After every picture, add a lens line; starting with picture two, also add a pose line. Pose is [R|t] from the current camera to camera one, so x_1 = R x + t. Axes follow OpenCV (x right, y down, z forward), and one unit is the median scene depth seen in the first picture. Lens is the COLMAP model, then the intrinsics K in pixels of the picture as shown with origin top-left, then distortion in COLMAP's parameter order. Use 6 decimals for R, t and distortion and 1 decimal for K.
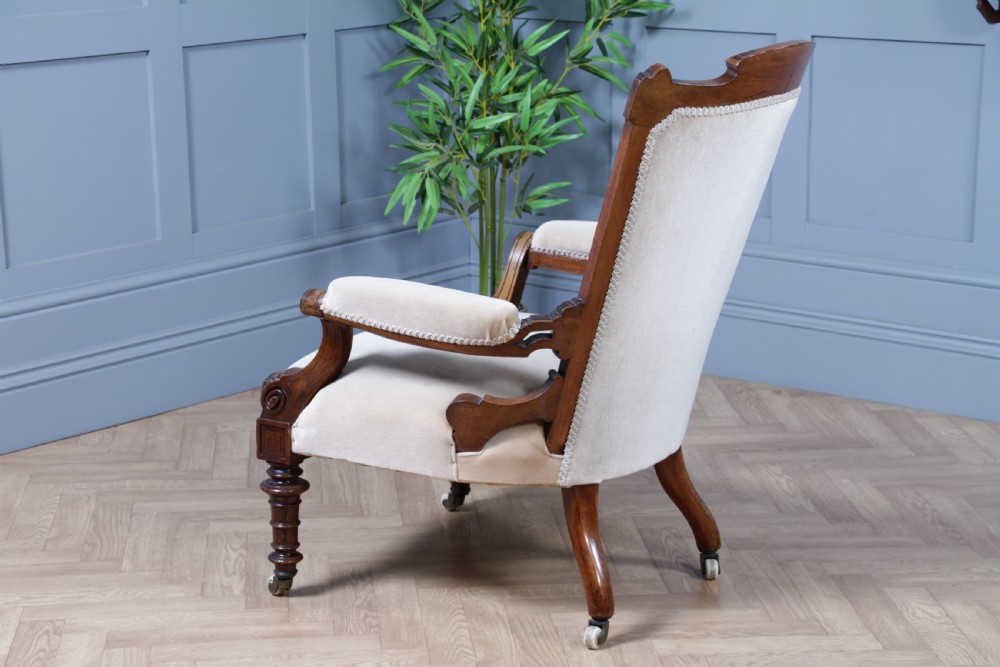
lens RADIAL K [[2203.6, 0, 500.9], [0, 2203.6, 359.1], [0, 0, 1]] dist [0.296896, 0.542316]
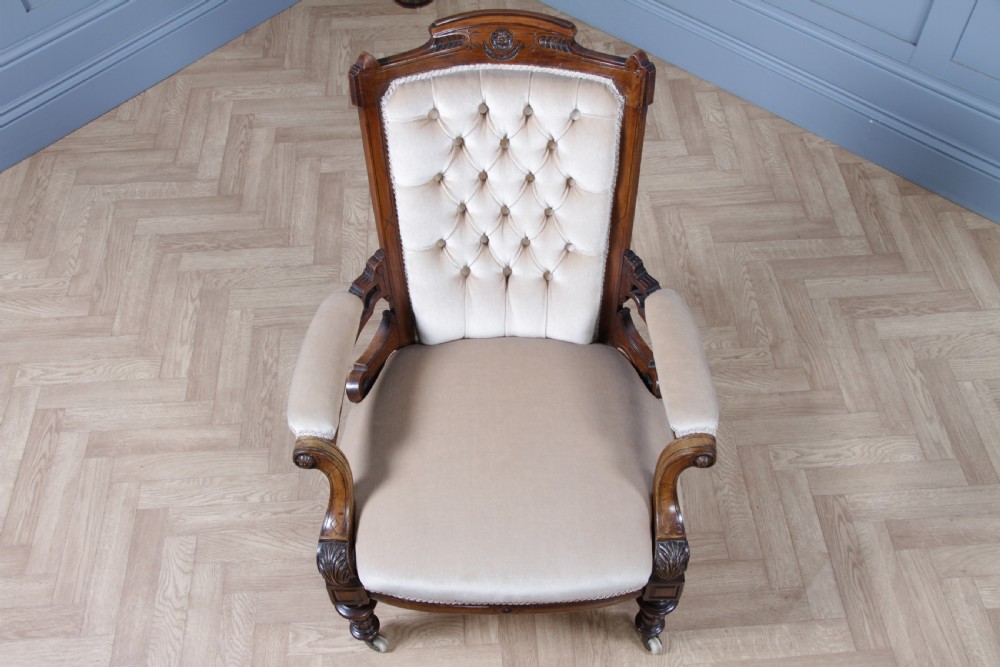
lens RADIAL K [[986.1, 0, 499.0], [0, 986.1, 345.9], [0, 0, 1]] dist [-0.146712, 0.301990]
pose [[0.999433, 0.028718, -0.017571, 0.080746], [-0.011567, 0.783032, 0.621874, -0.254309], [0.031618, -0.621318, 0.782920, 0.433603]]
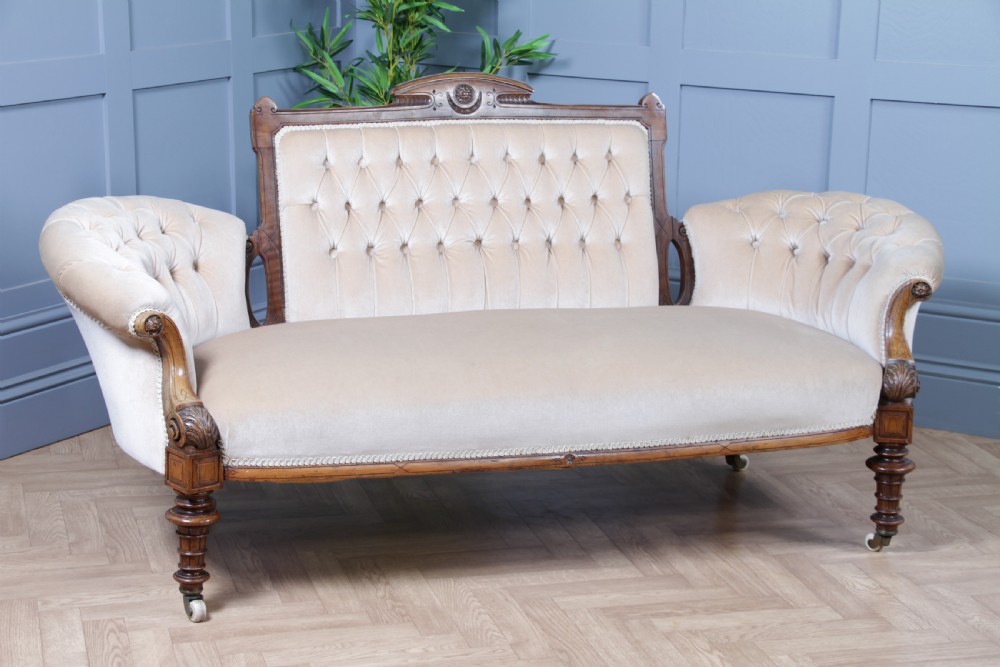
lens RADIAL K [[1991.6, 0, 500.5], [0, 1991.6, 347.4], [0, 0, 1]] dist [0.215811, 0.438569]
pose [[0.986361, -0.014551, 0.163952, -0.138966], [0.013998, 0.999892, 0.004530, -0.015961], [-0.164000, -0.002173, 0.986458, -0.012634]]
